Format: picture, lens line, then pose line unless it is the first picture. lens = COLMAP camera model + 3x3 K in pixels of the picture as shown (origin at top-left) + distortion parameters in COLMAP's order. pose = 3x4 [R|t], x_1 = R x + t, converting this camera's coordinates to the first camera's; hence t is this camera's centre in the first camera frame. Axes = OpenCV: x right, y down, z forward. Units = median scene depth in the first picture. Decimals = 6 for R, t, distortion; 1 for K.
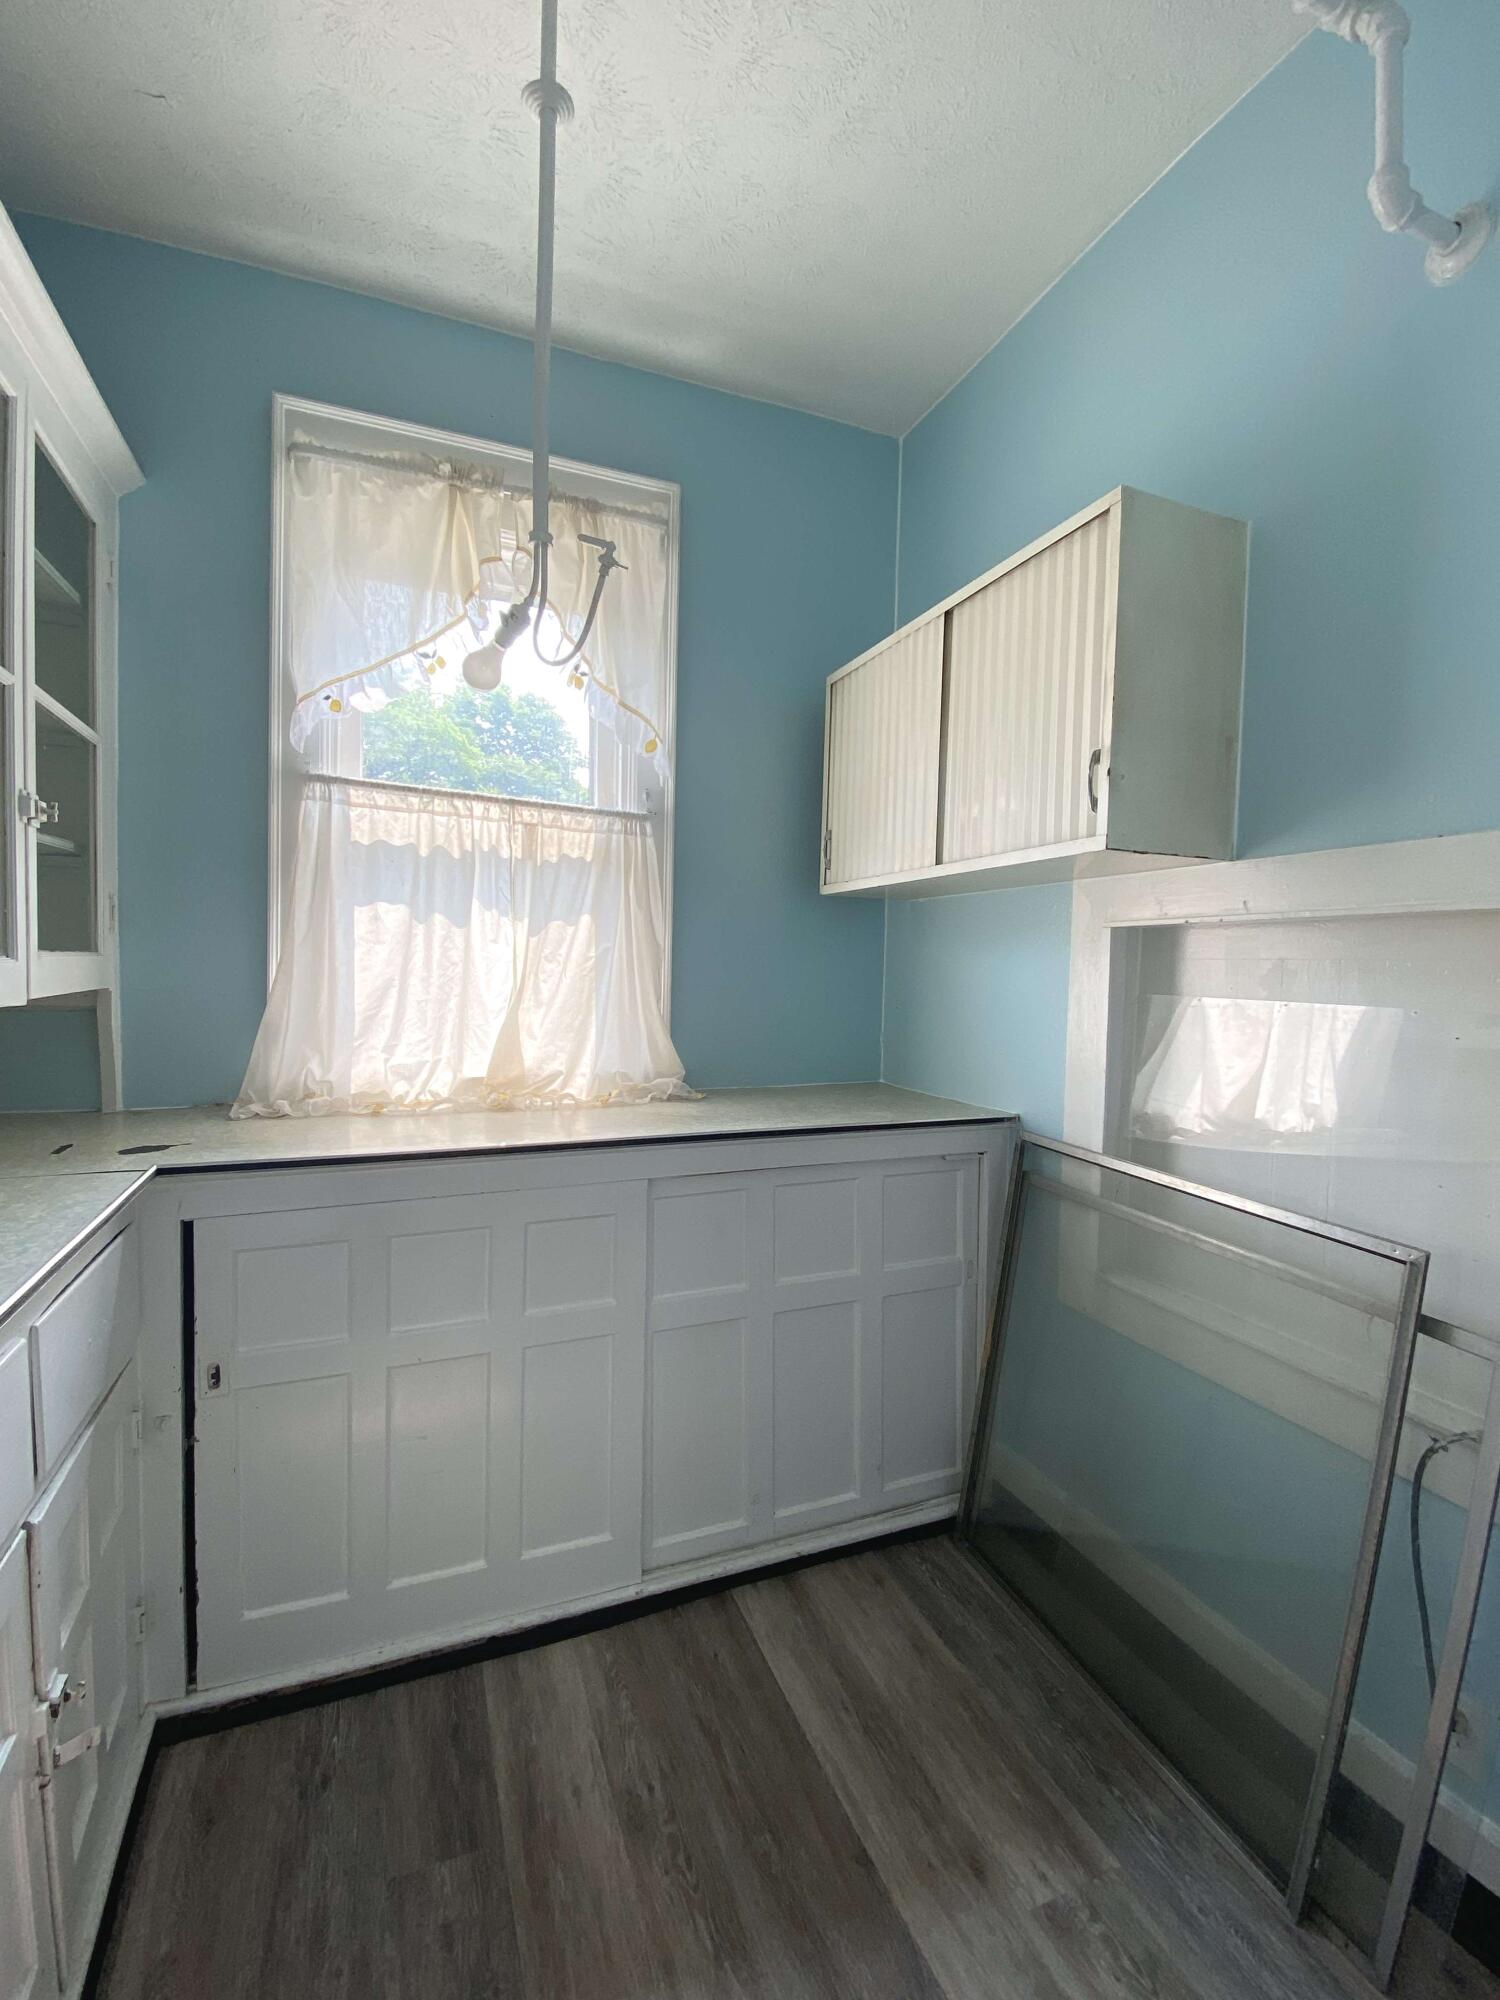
lens RADIAL K [[859.5, 0, 734.3], [0, 859.5, 1008.2], [0, 0, 1]] dist [0.033734, -0.029791]
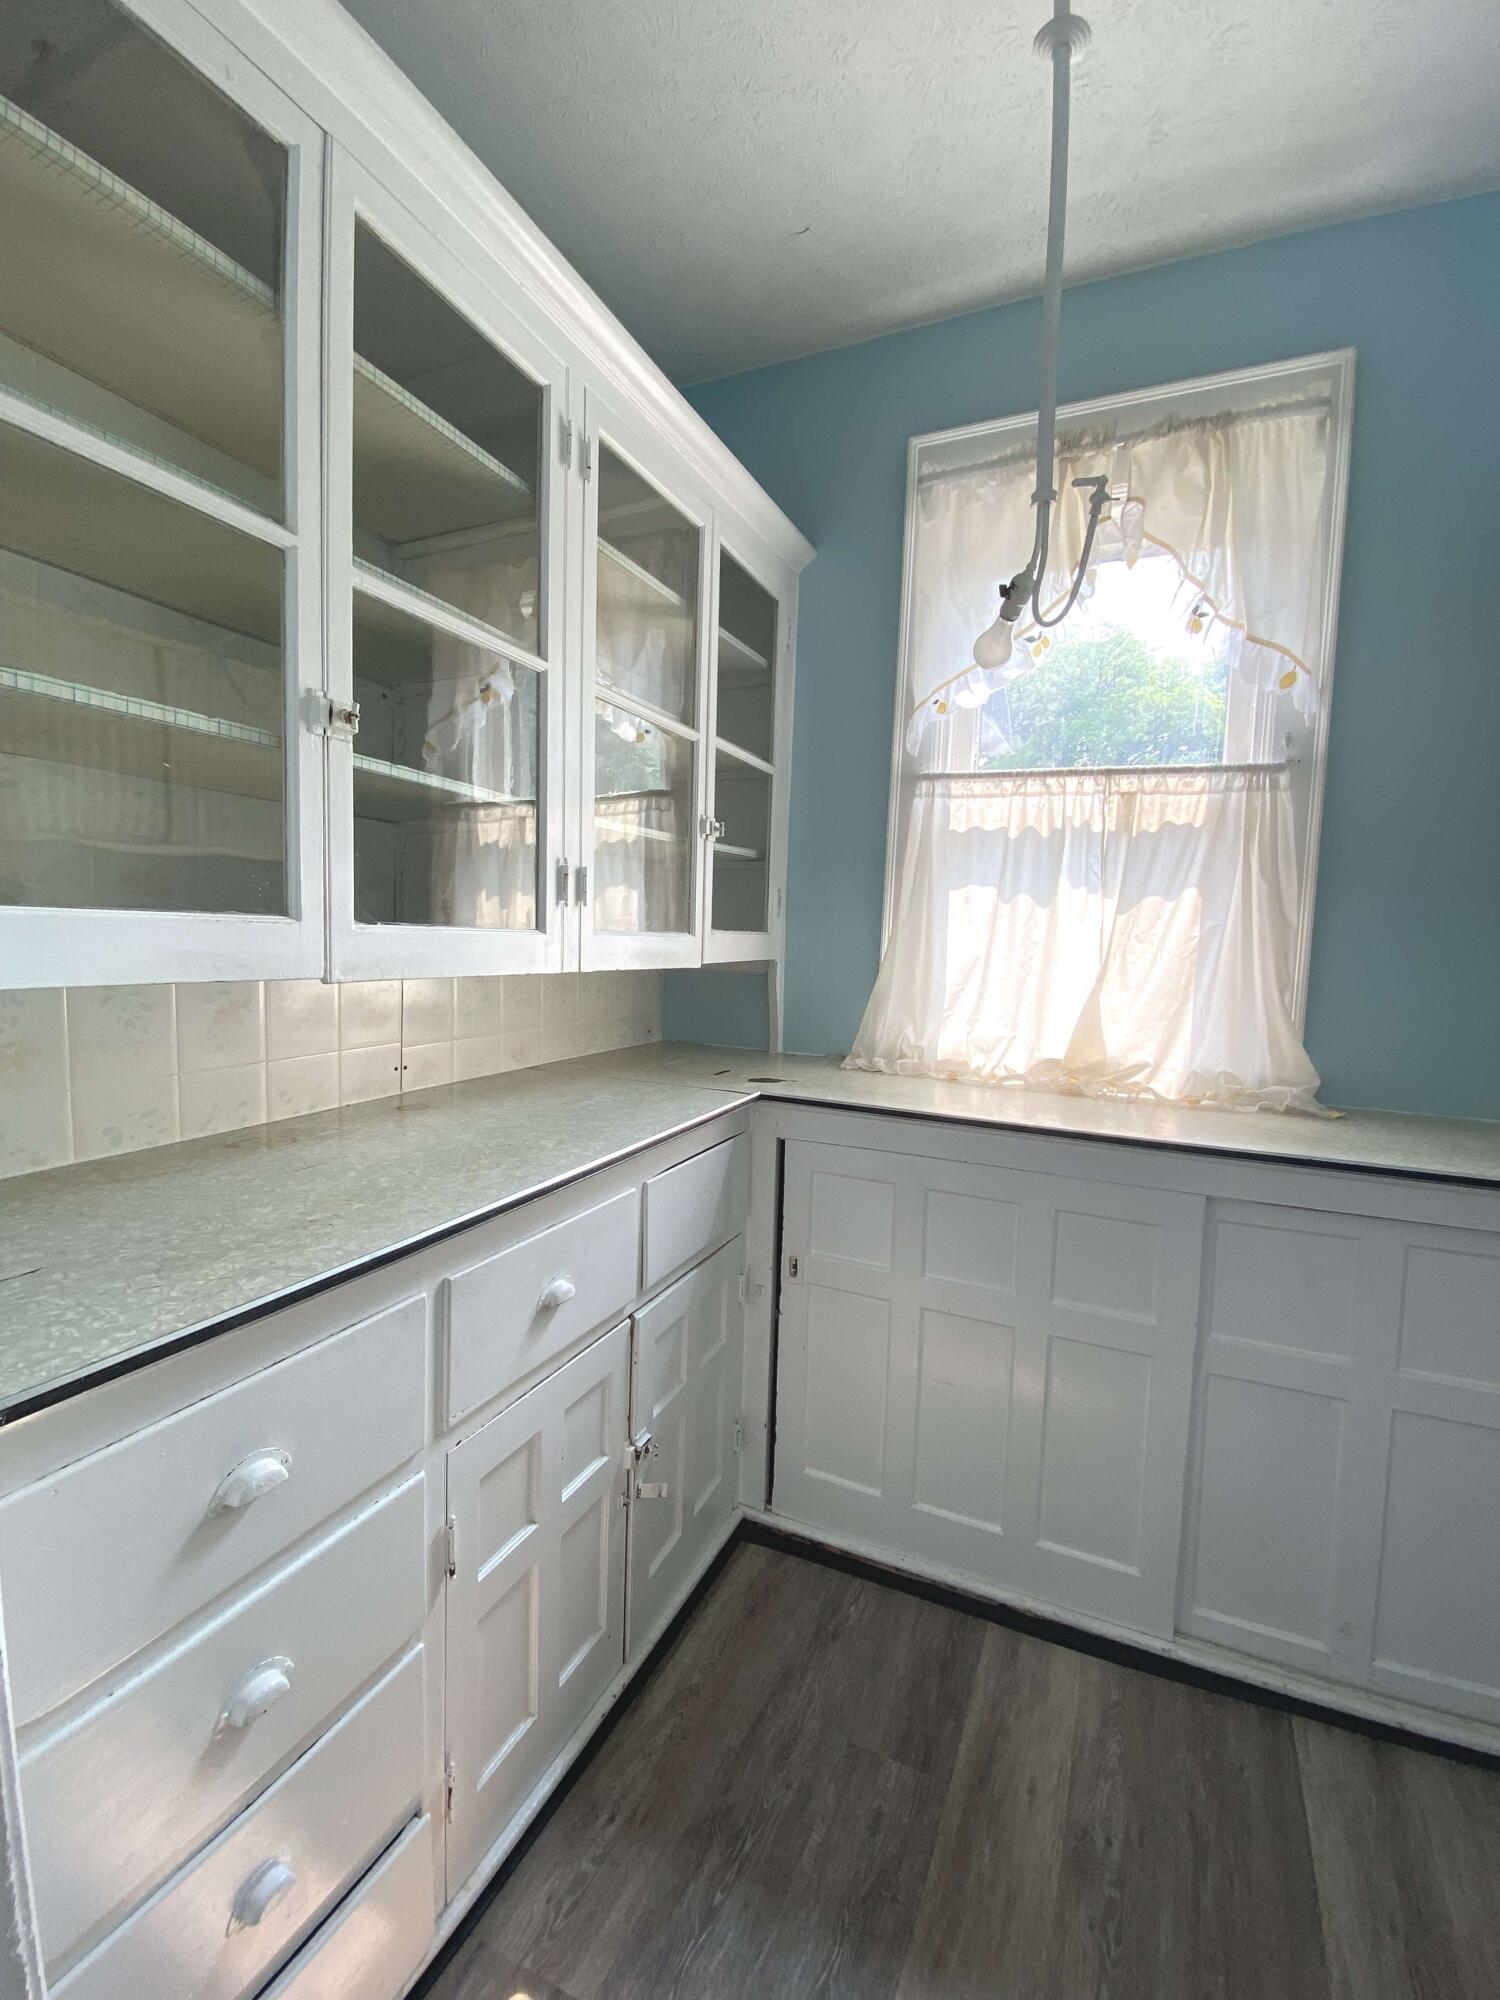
lens RADIAL K [[859.5, 0, 734.3], [0, 859.5, 1008.2], [0, 0, 1]] dist [0.033734, -0.029791]
pose [[0.688547, 0.061796, -0.722554, 0.171037], [-0.051188, 0.998019, 0.036577, 0.005573], [0.723383, 0.011801, 0.690346, 0.054568]]
